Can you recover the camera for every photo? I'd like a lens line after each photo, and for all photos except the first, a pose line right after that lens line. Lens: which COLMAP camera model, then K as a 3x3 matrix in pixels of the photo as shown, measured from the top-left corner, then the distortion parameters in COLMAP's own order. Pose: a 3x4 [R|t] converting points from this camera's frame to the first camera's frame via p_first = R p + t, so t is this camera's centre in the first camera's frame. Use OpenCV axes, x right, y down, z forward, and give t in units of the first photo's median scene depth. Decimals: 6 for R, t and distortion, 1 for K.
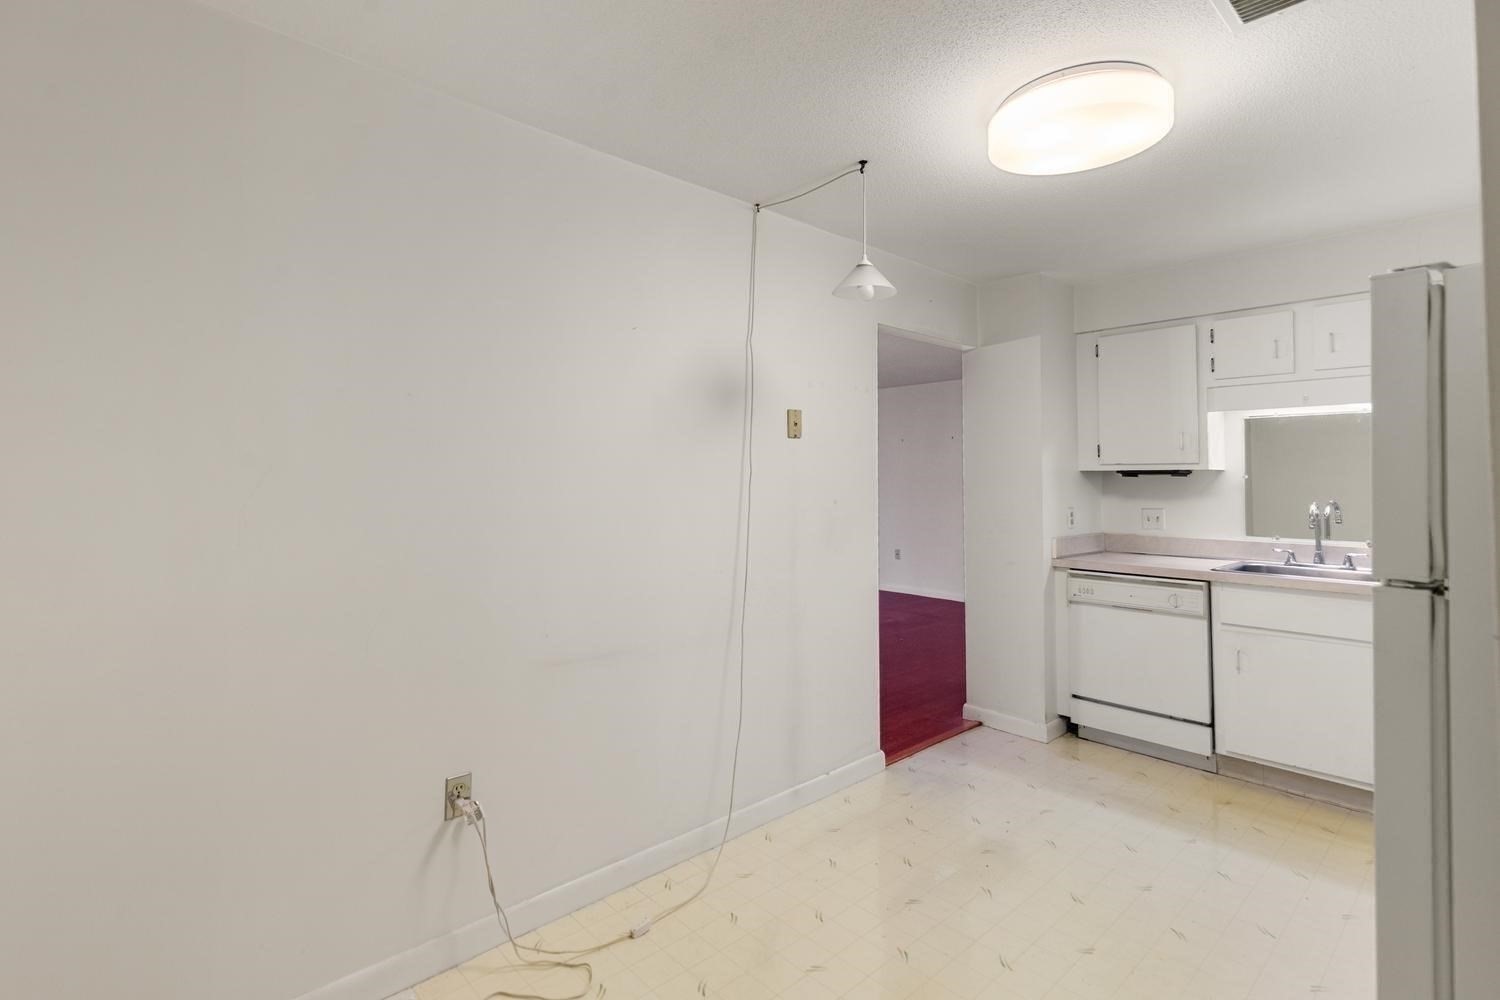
lens RADIAL K [[700.5, 0, 744.8], [0, 700.5, 472.8], [0, 0, 1]] dist [-0.000081, 0.000026]
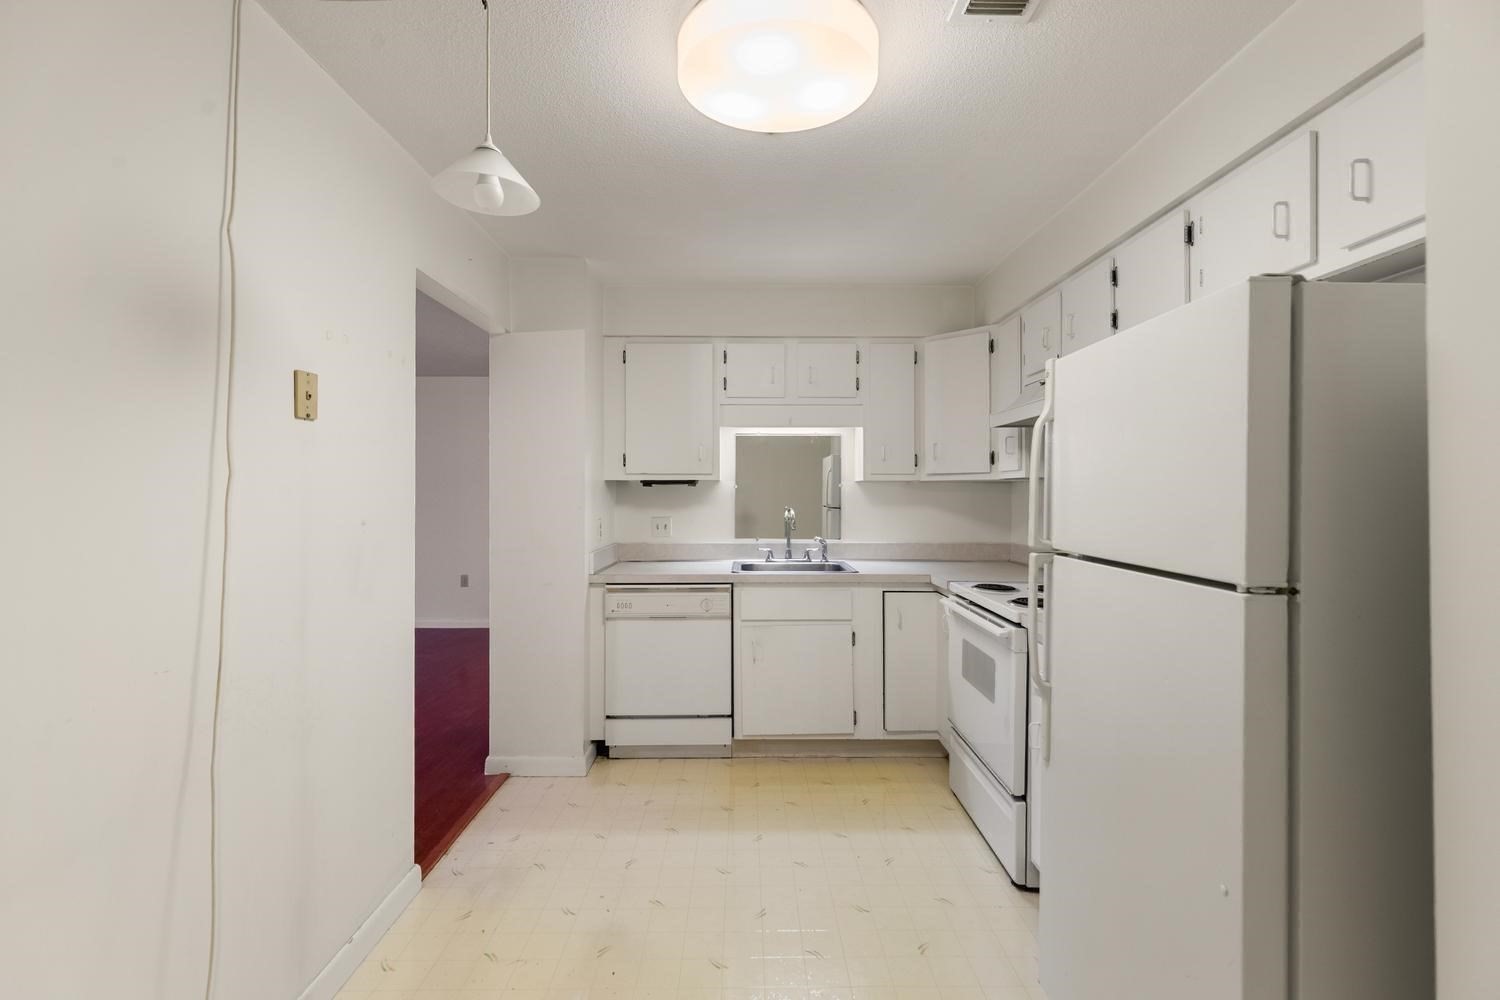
lens RADIAL K [[674.9, 0, 754.9], [0, 674.9, 492.9], [0, 0, 1]] dist [-0.001134, -0.000372]
pose [[0.672602, -0.004806, 0.739989, -0.076000], [-0.005509, 0.999919, 0.011502, 0.003338], [-0.739984, -0.011813, 0.672521, 0.255286]]
